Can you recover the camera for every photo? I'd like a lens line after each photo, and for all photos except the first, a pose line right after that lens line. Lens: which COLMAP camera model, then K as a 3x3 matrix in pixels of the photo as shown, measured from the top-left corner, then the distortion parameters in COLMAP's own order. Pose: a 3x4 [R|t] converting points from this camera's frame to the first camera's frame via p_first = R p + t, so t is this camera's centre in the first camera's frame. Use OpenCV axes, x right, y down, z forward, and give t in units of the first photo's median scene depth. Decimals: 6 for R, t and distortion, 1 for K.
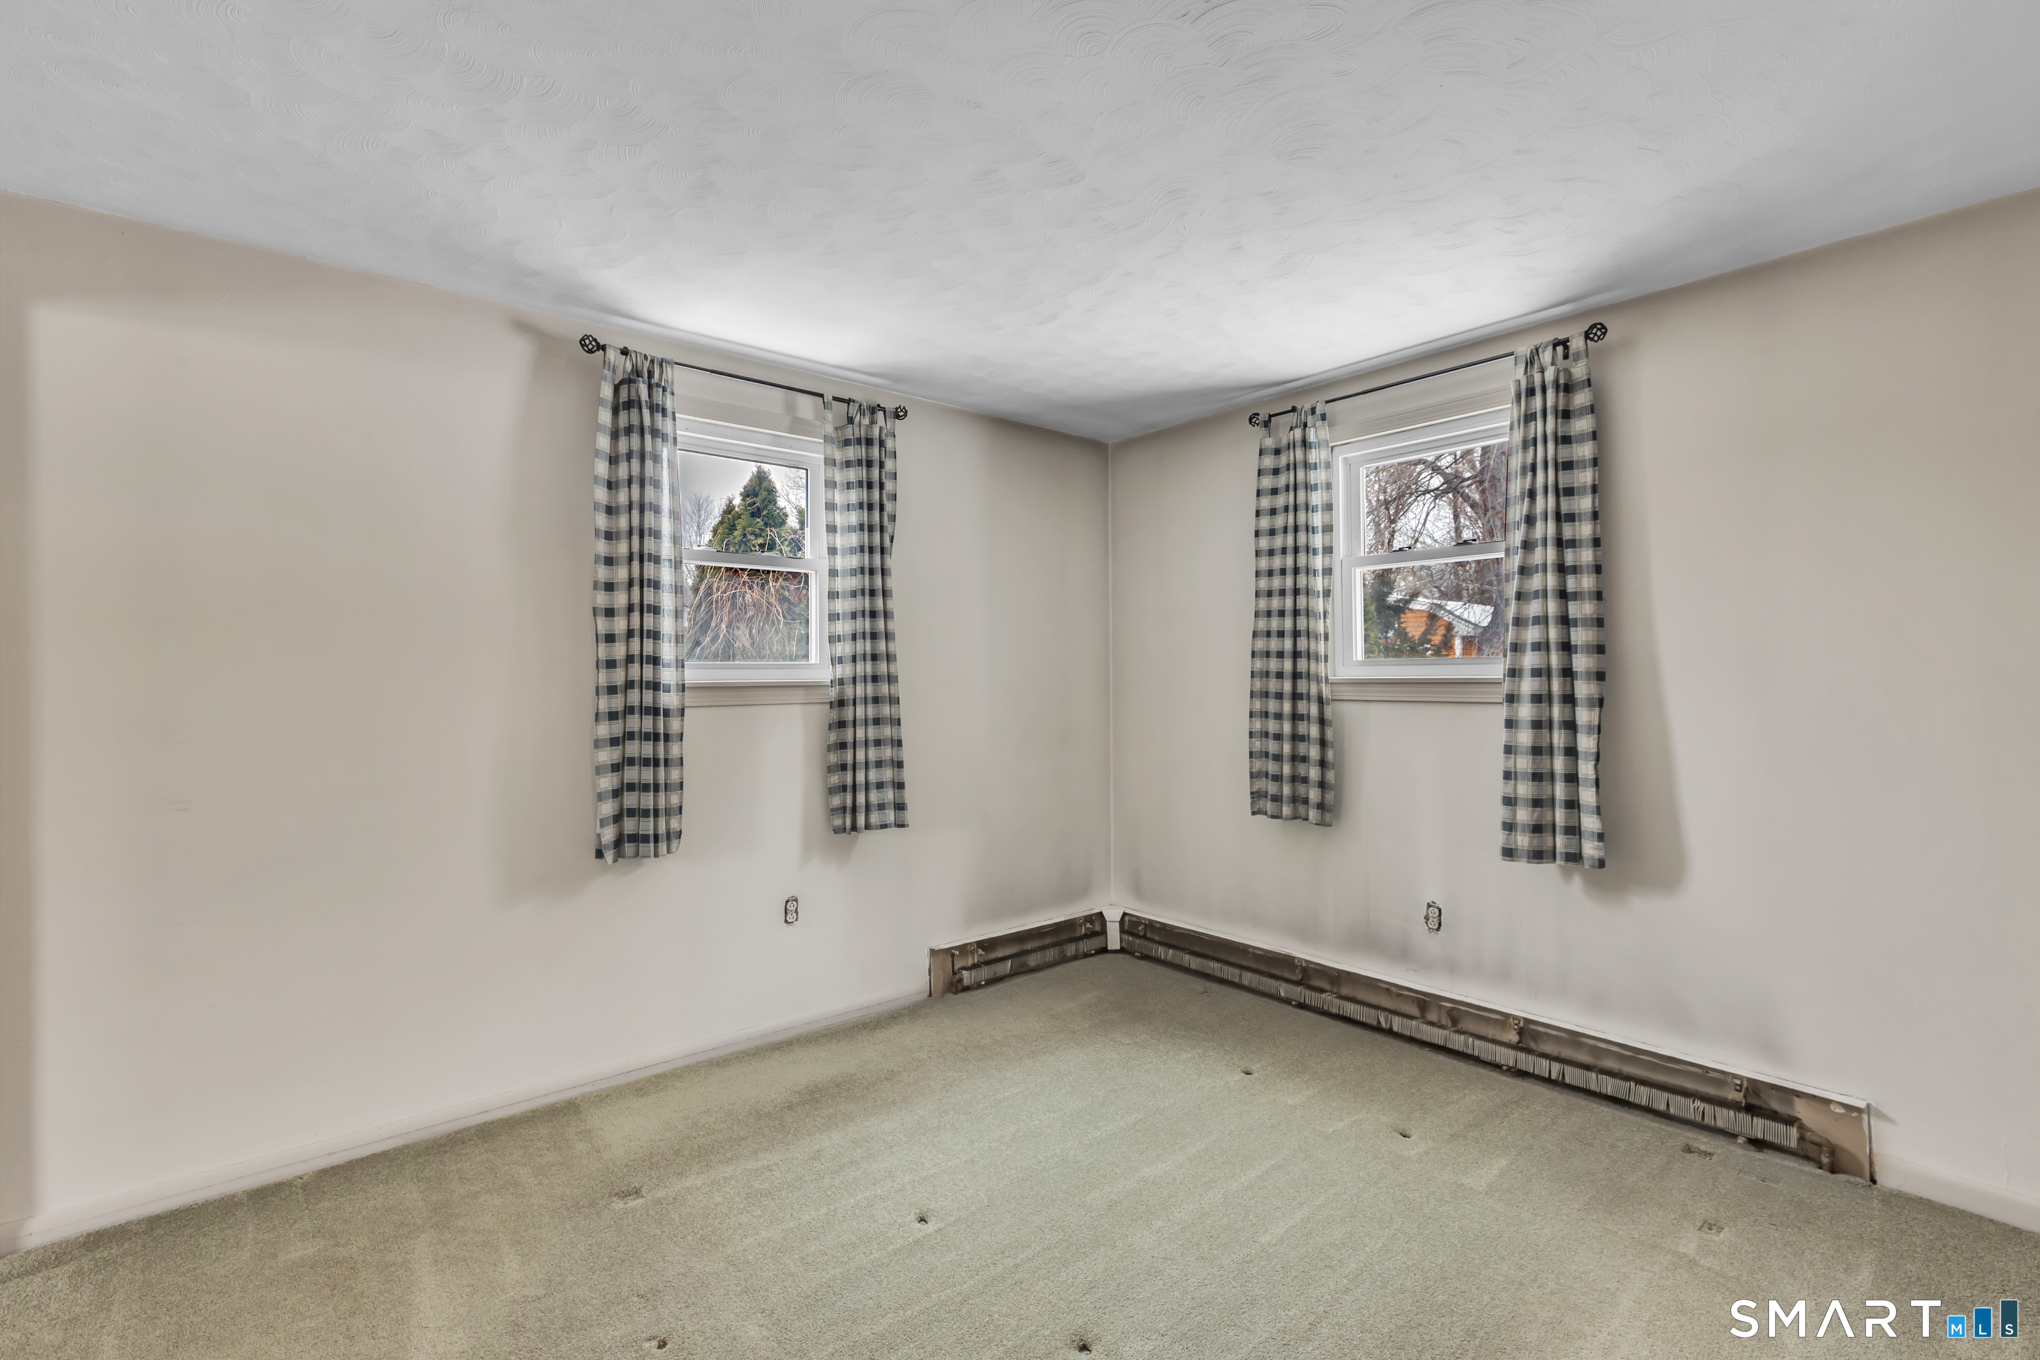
lens RADIAL K [[918.6, 0, 1022.1], [0, 918.6, 670.5], [0, 0, 1]] dist [0.002077, 0.000042]
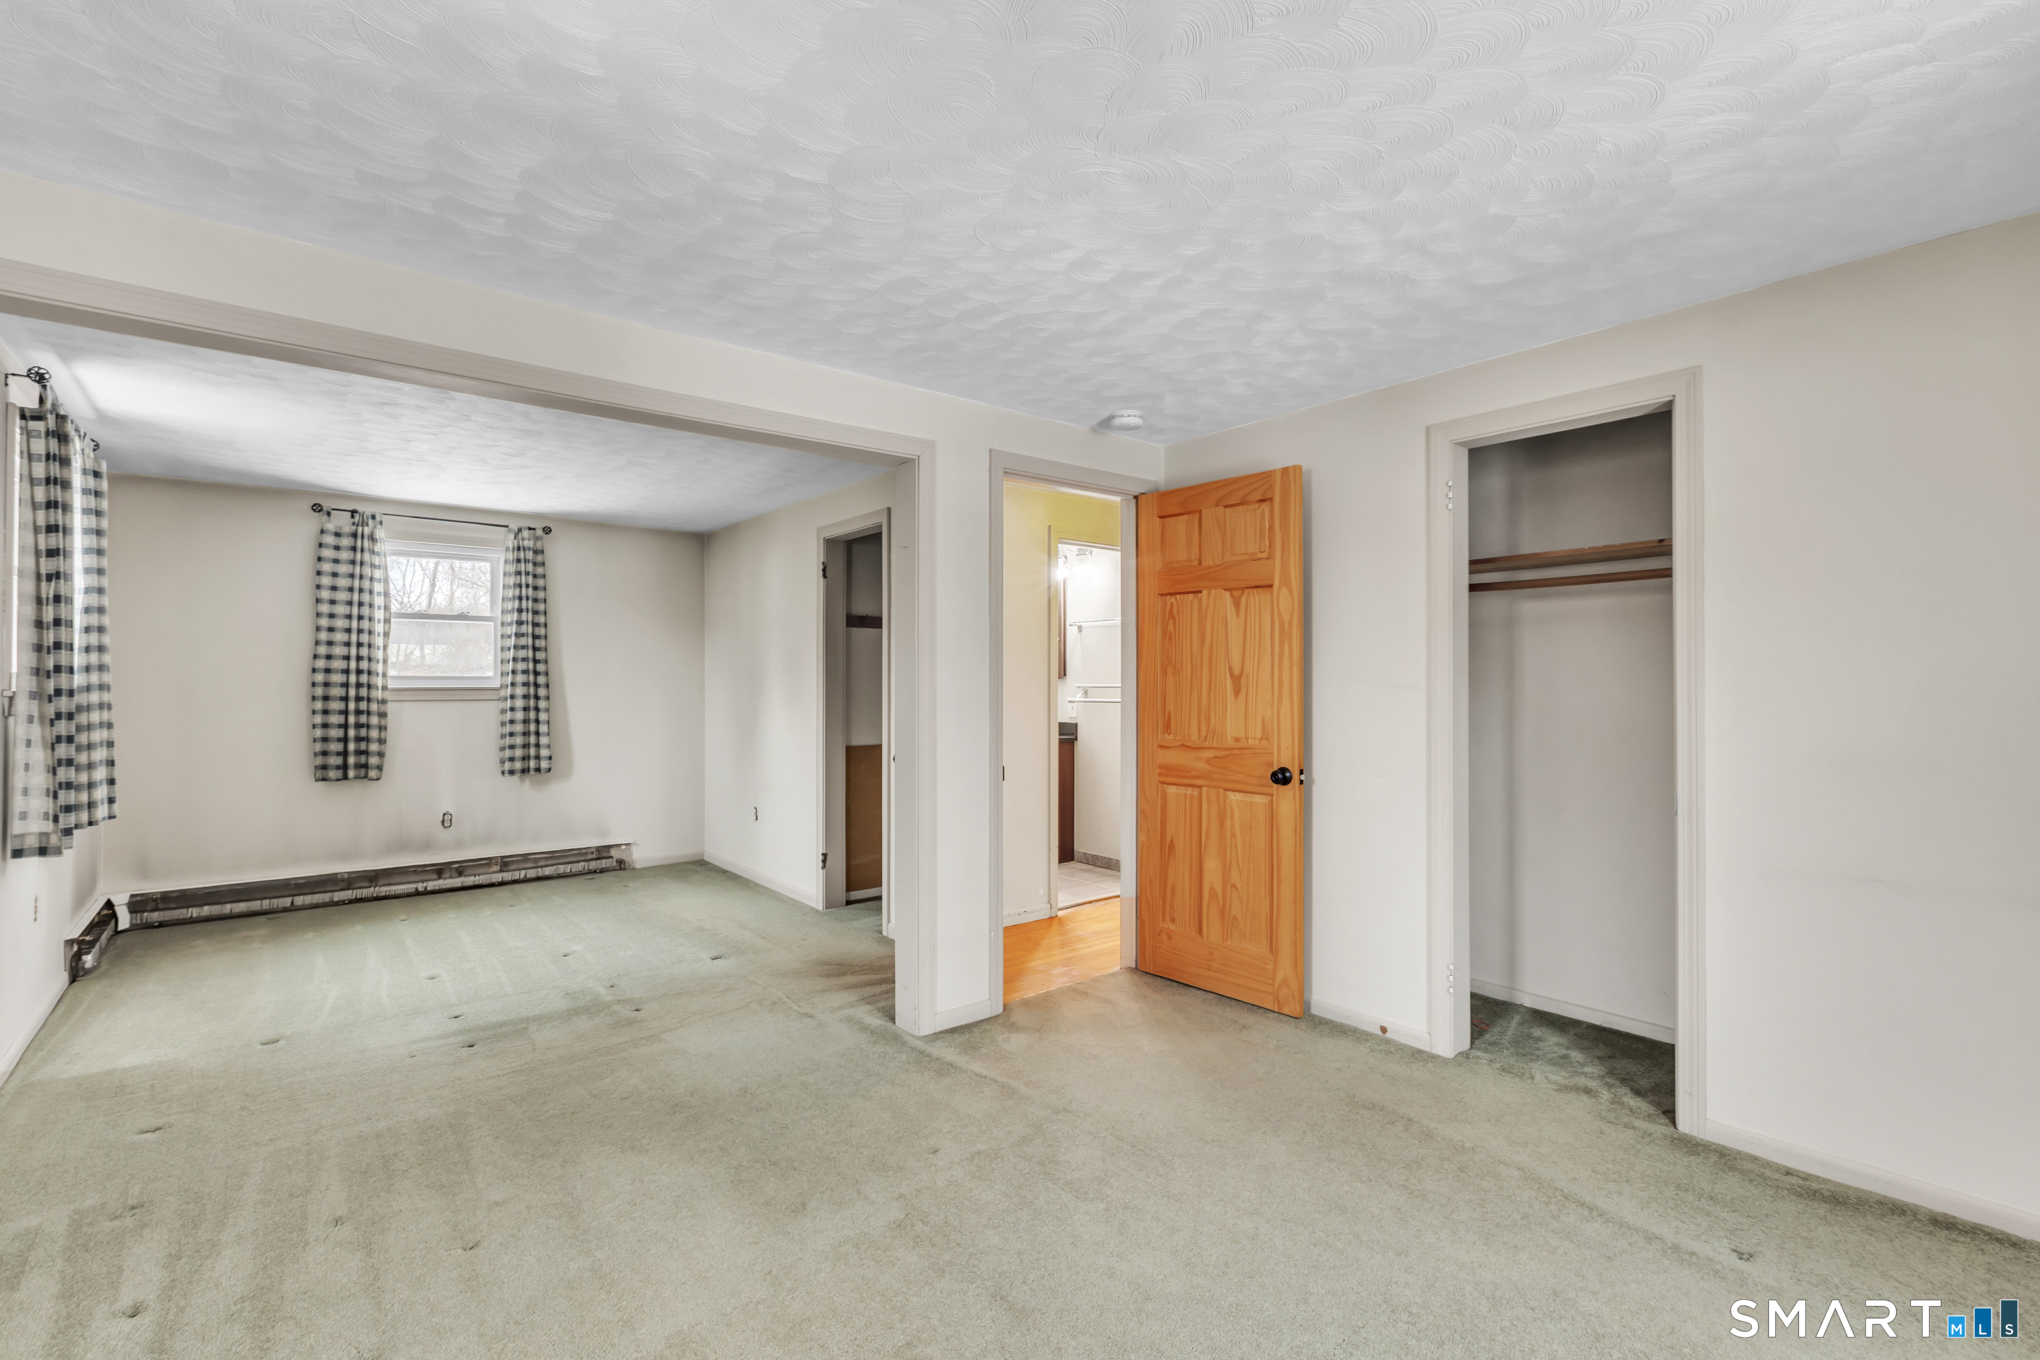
lens RADIAL K [[918.6, 0, 1004.0], [0, 918.6, 675.6], [0, 0, 1]] dist [0.002077, 0.000042]
pose [[0.030877, 0.012375, 0.999447, -1.234009], [-0.006165, 0.999907, -0.012190, 0.001064], [-0.999504, -0.005785, 0.030951, -0.132295]]
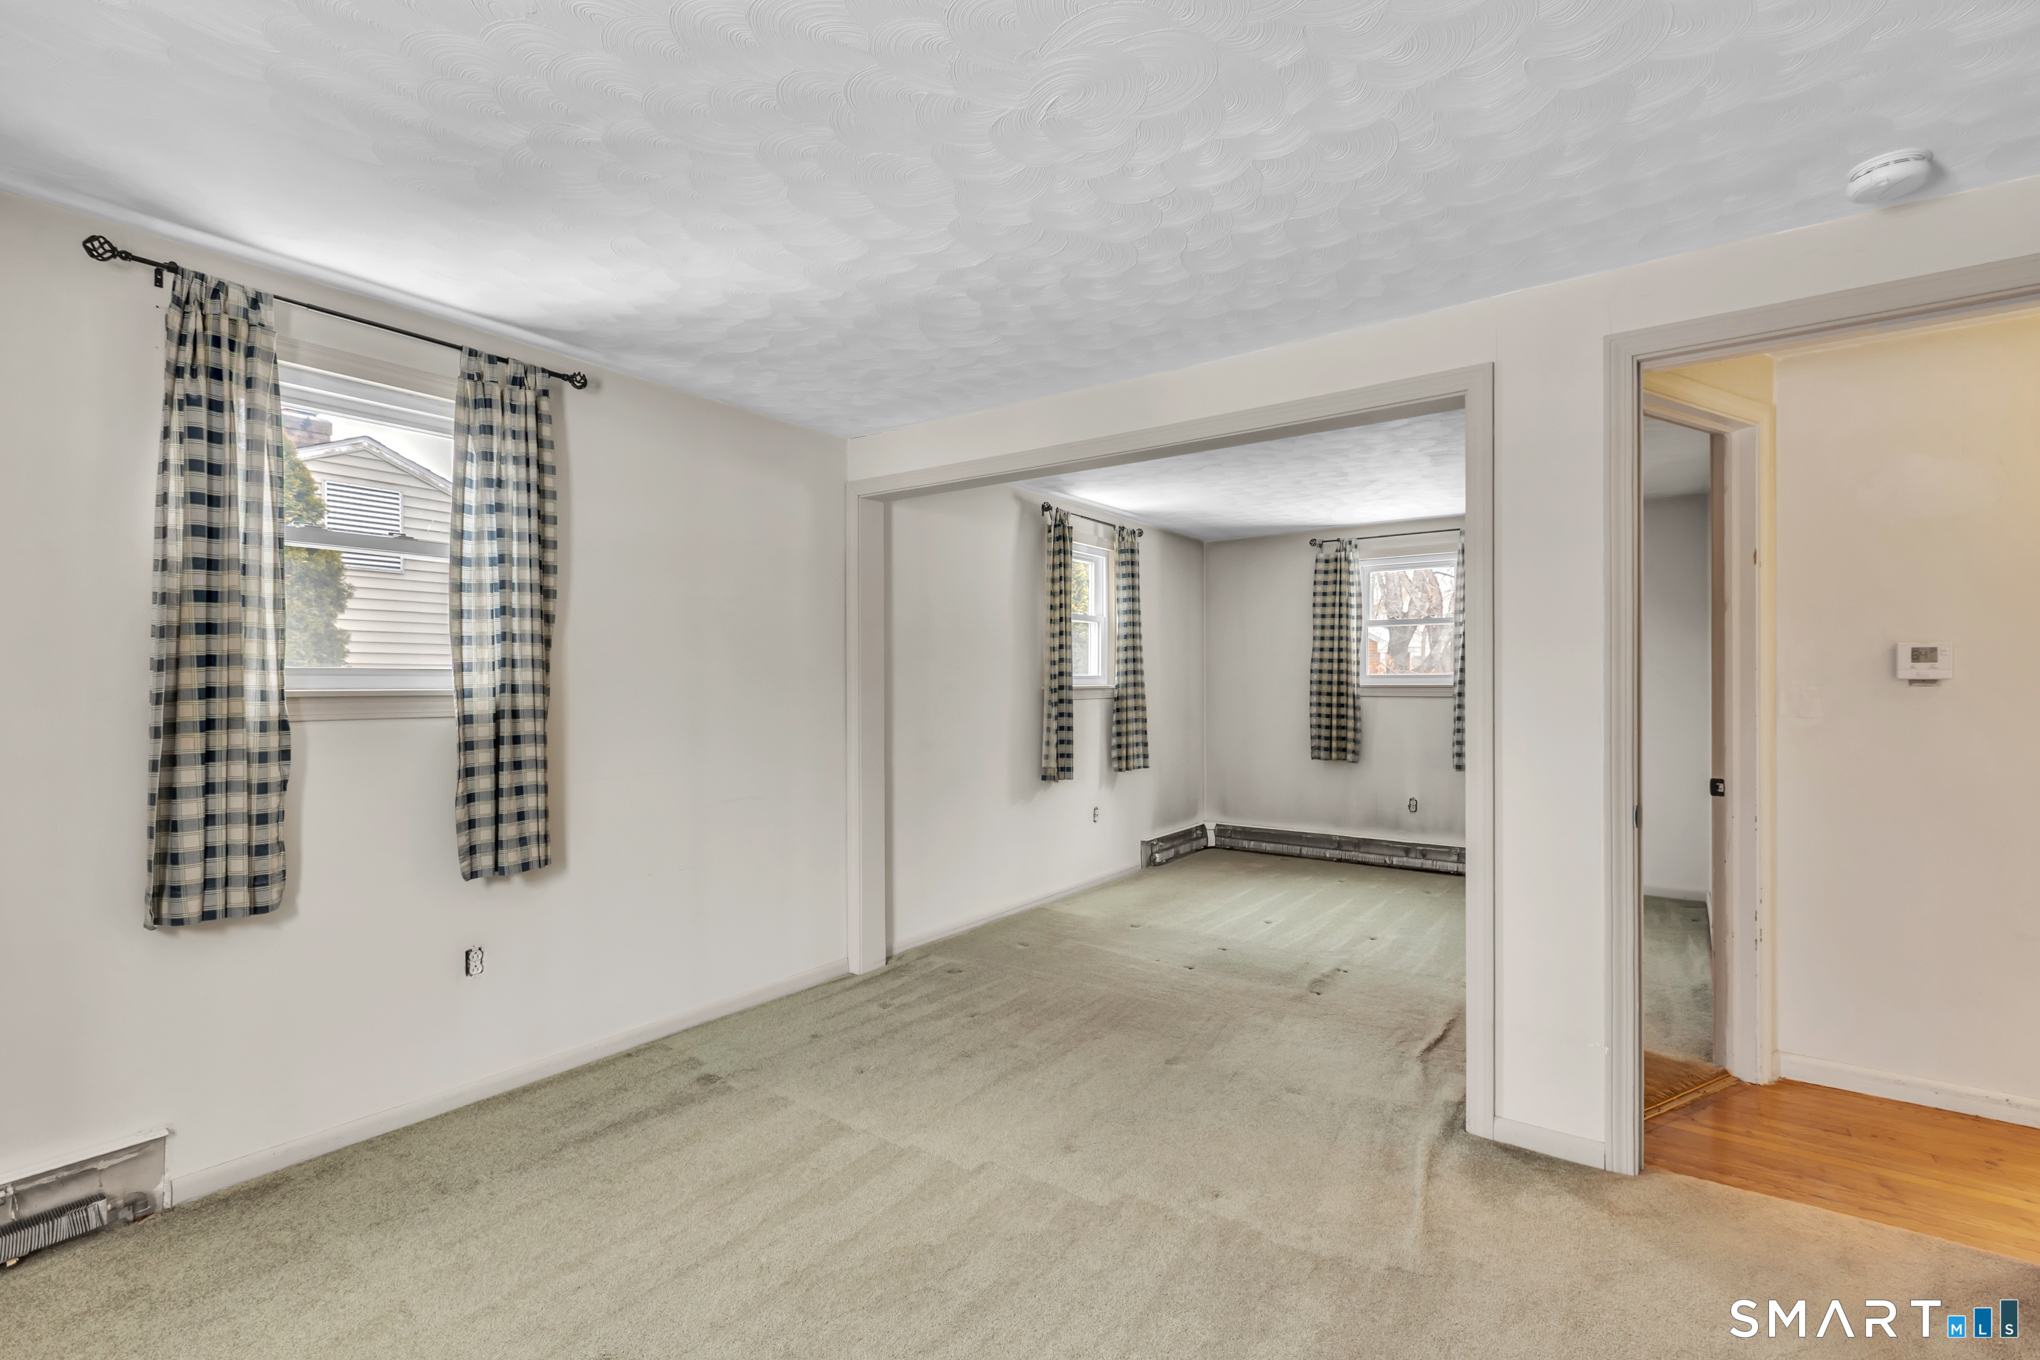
lens RADIAL K [[918.6, 0, 1024.3], [0, 918.6, 684.8], [0, 0, 1]] dist [0.002077, 0.000042]
pose [[0.969786, 0.001767, 0.243951, -0.796628], [-0.004186, 0.999947, 0.009401, -0.006287], [-0.243922, -0.010138, 0.969742, -0.670583]]
